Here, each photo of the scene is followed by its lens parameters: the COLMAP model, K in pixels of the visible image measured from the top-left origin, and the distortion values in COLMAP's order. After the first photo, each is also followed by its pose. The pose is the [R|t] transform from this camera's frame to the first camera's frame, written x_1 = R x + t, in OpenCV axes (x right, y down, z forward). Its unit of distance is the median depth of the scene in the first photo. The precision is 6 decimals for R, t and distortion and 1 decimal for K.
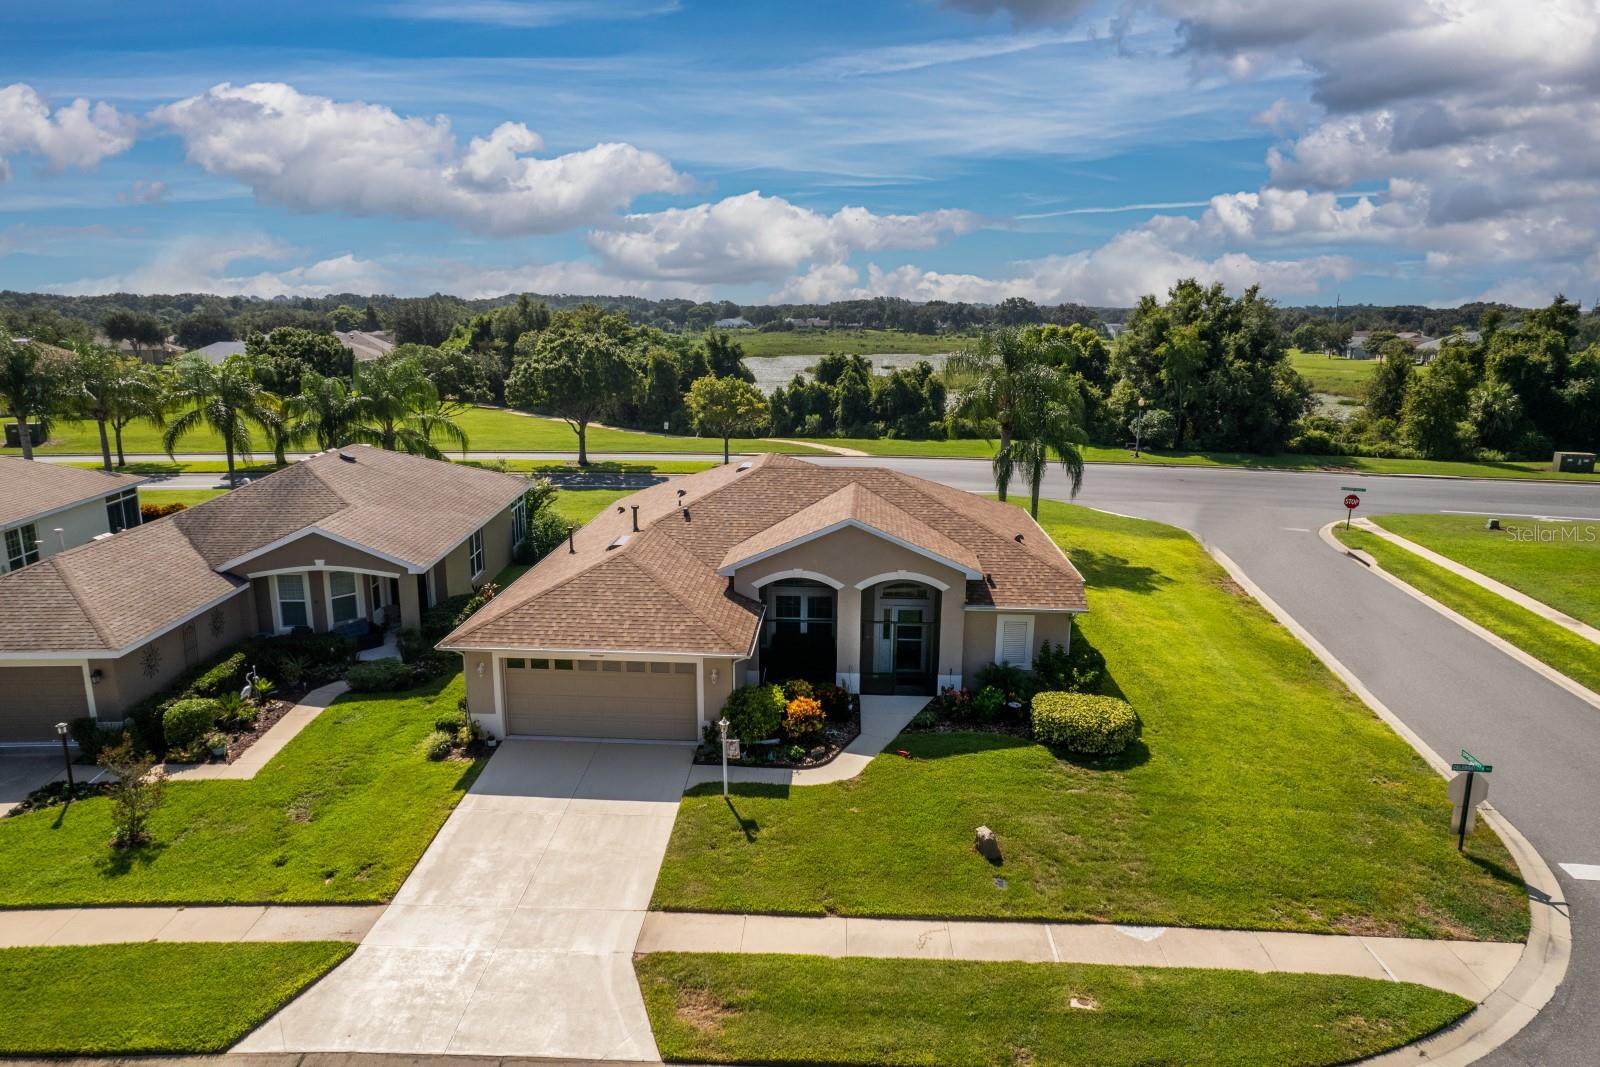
lens RADIAL K [[1018.7, 0, 802.2], [0, 1018.7, 547.7], [0, 0, 1]] dist [-0.074724, 0.068265]
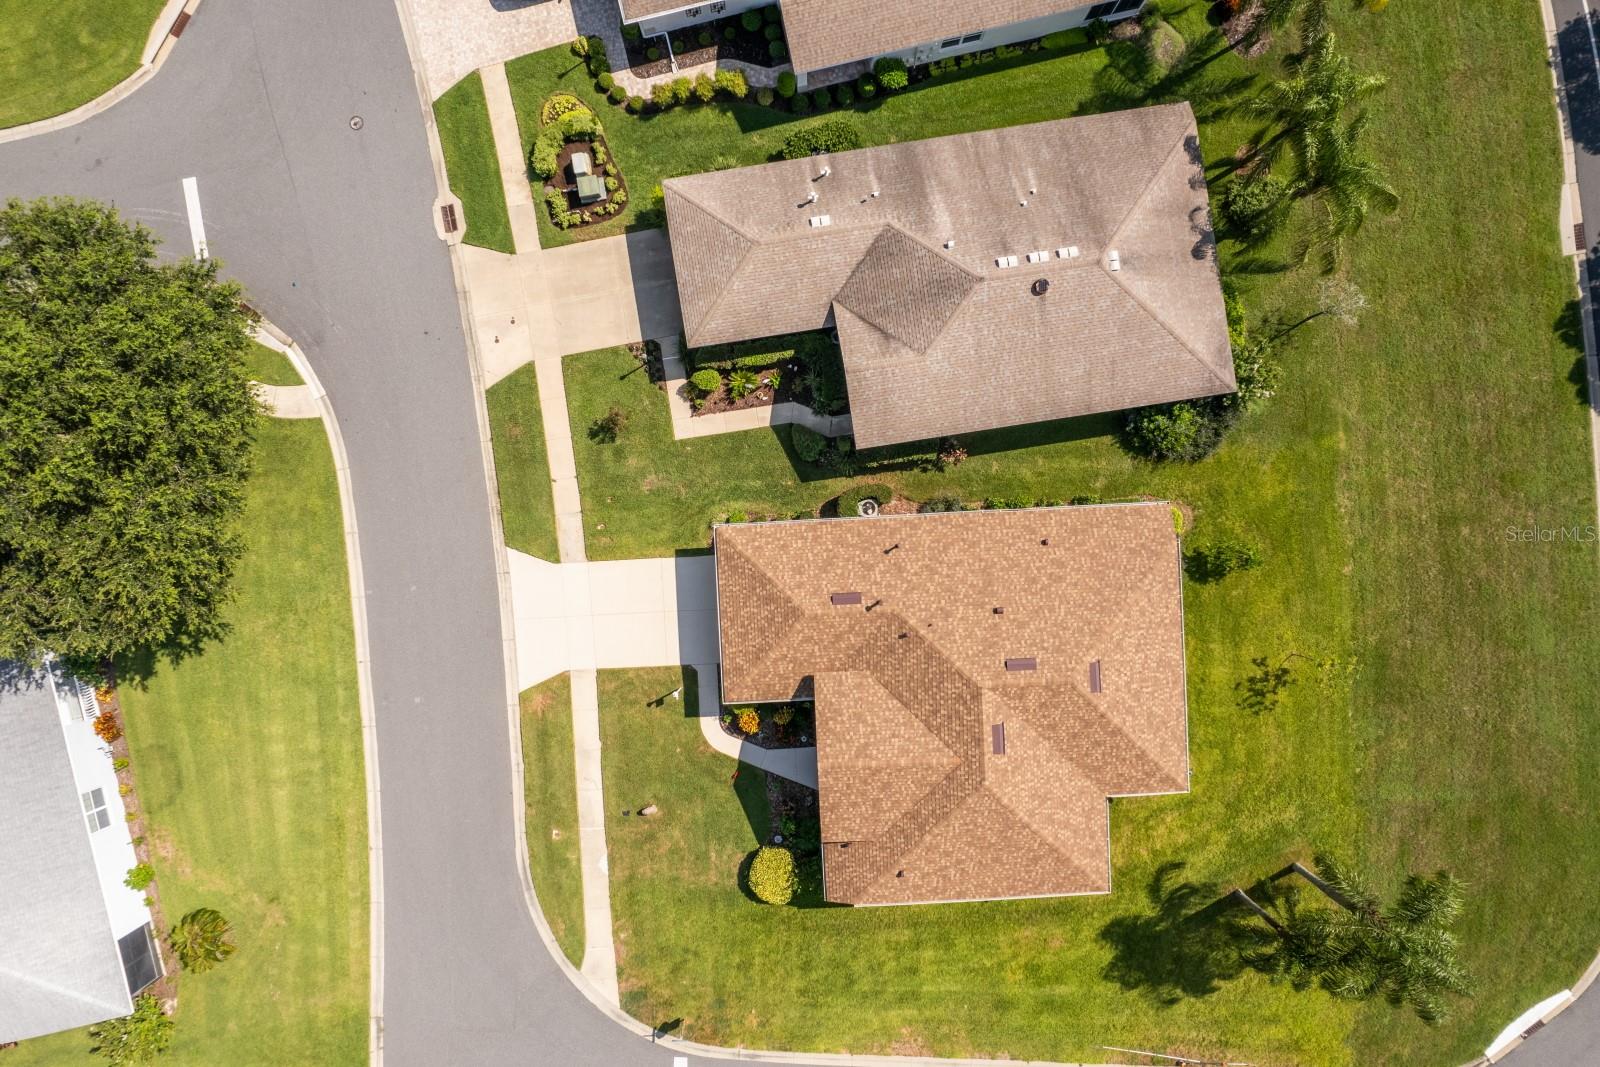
lens RADIAL K [[1018.7, 0, 802.2], [0, 1018.7, 547.7], [0, 0, 1]] dist [-0.074724, 0.068265]
pose [[0.105137, 0.994320, 0.016554, -0.297006], [-0.229028, 0.008012, 0.973387, -1.472591], [0.967725, -0.106130, 0.228569, 0.649619]]
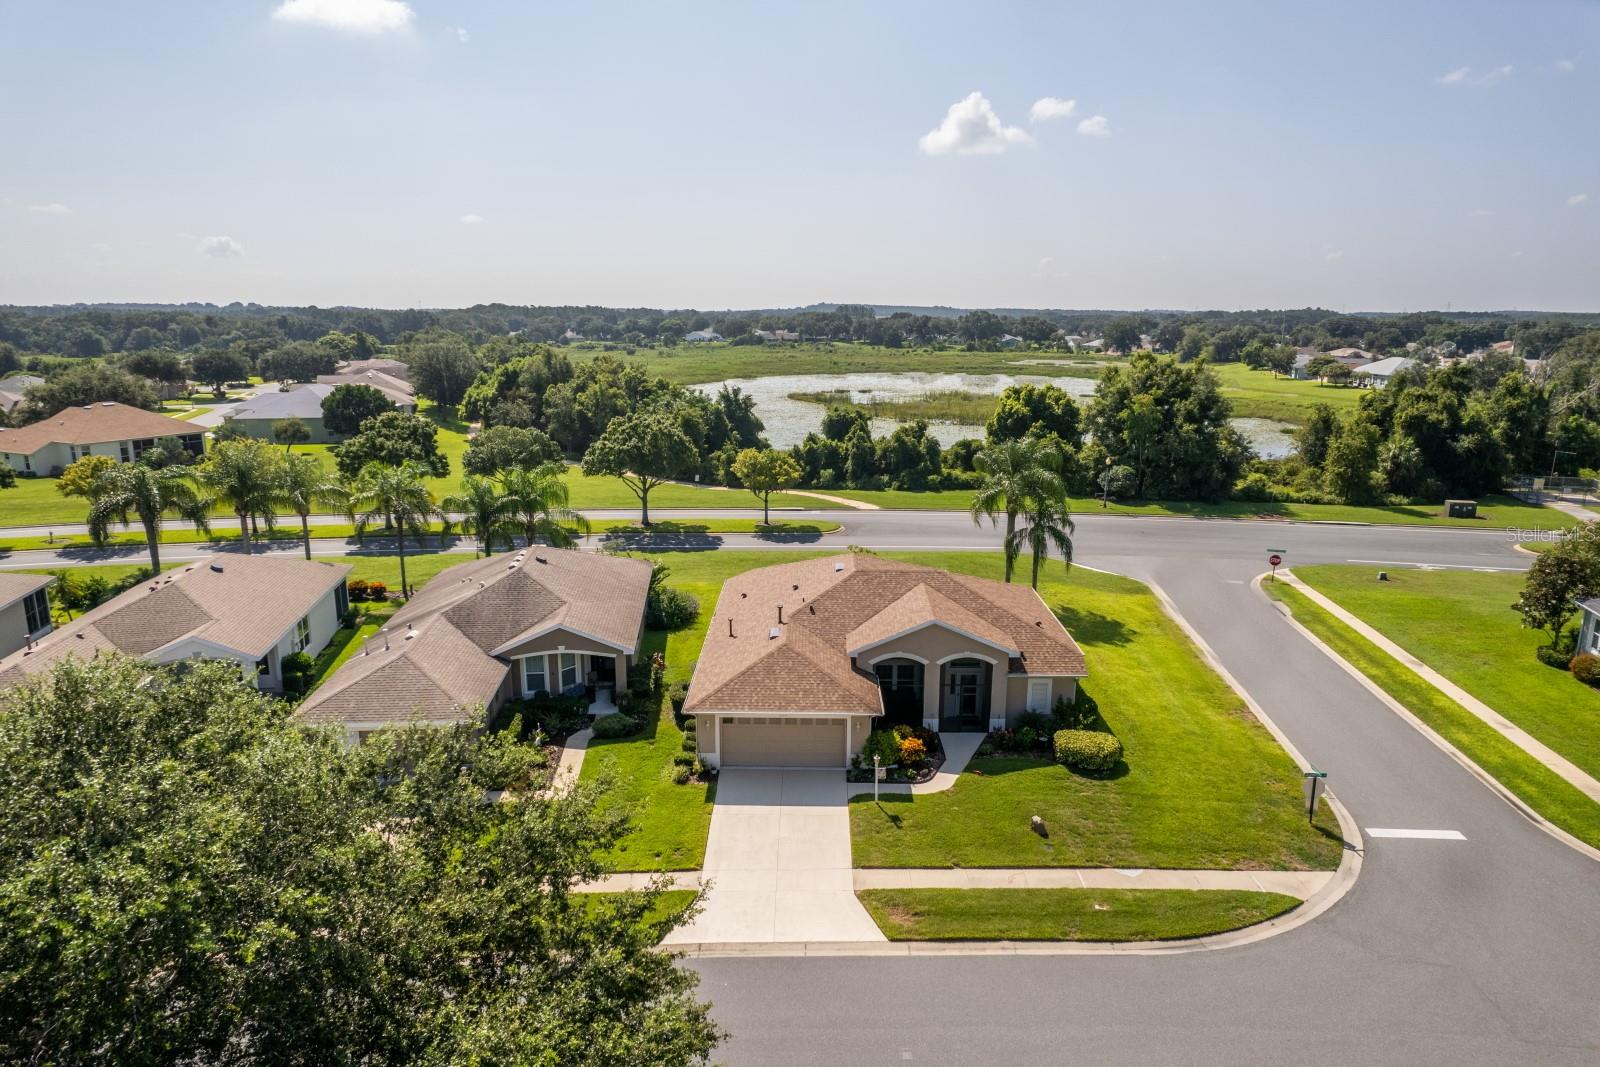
lens RADIAL K [[1018.7, 0, 802.2], [0, 1018.7, 547.7], [0, 0, 1]] dist [-0.074724, 0.068265]
pose [[0.999227, -0.013589, 0.036890, -0.204001], [0.013629, 0.999907, -0.000845, -0.136236], [-0.036876, 0.001347, 0.999319, -0.519315]]
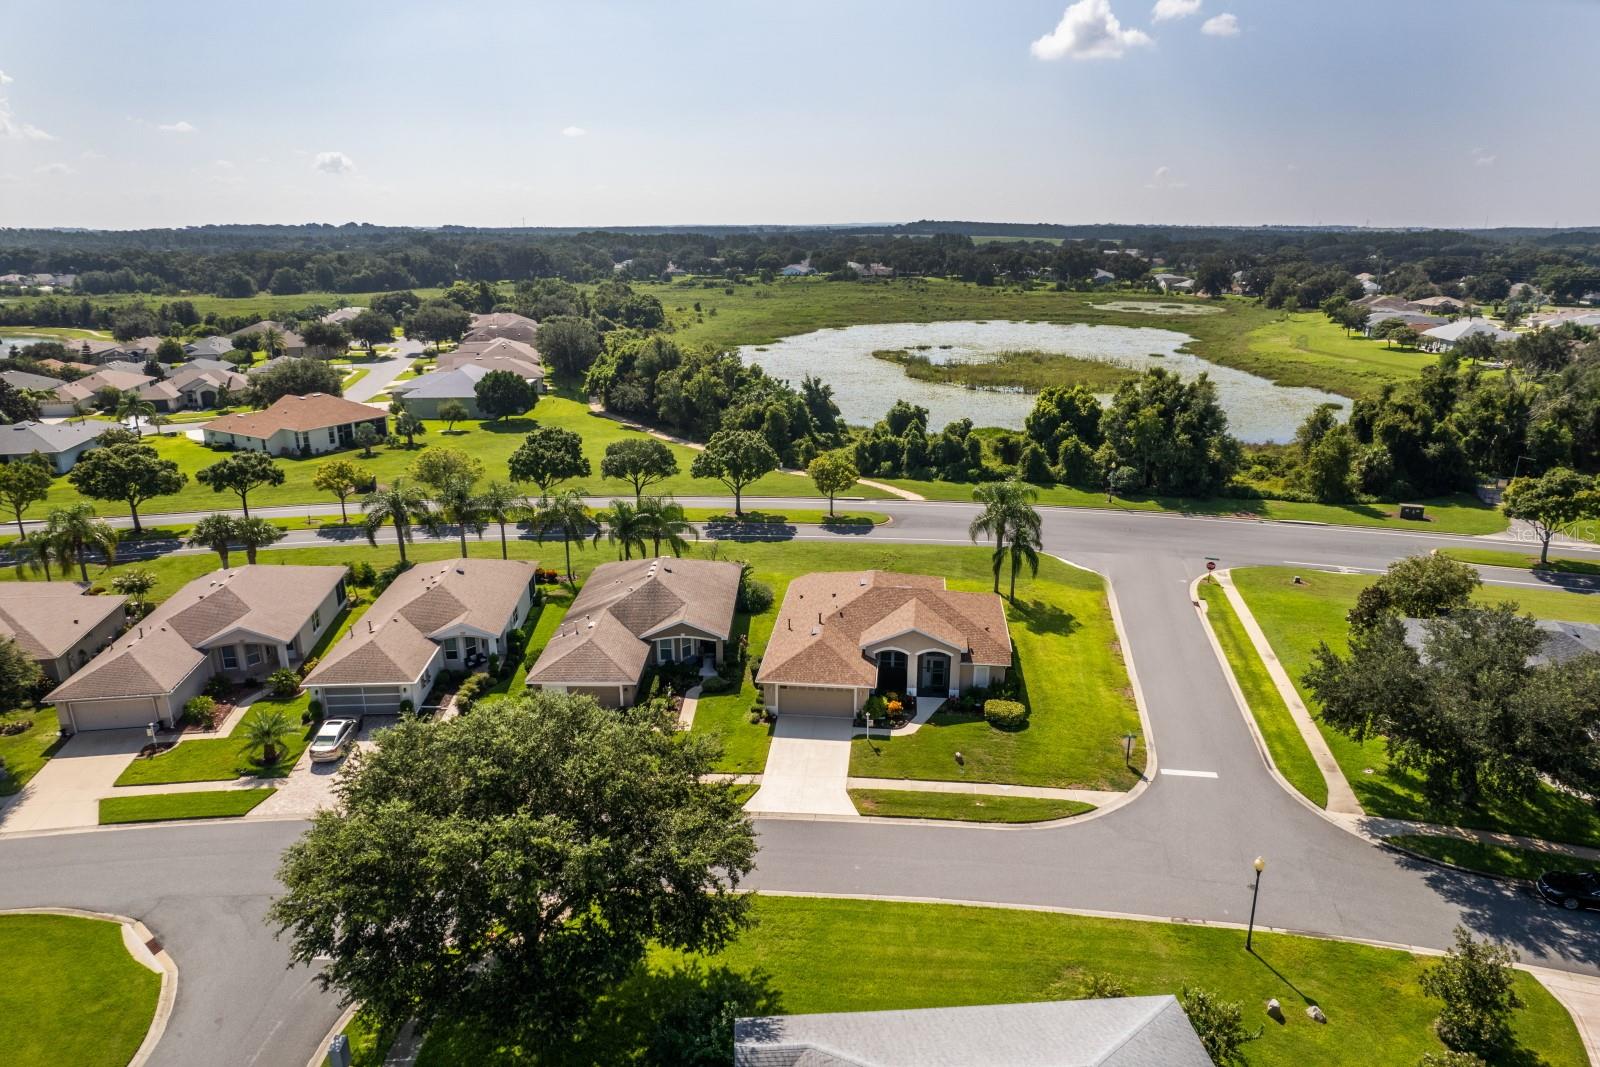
lens RADIAL K [[1018.7, 0, 802.2], [0, 1018.7, 547.7], [0, 0, 1]] dist [-0.074724, 0.068265]
pose [[0.998361, 0.008945, -0.056533, -0.083196], [-0.004431, 0.996828, 0.079460, -0.409144], [0.057064, -0.079080, 0.995234, -1.424240]]
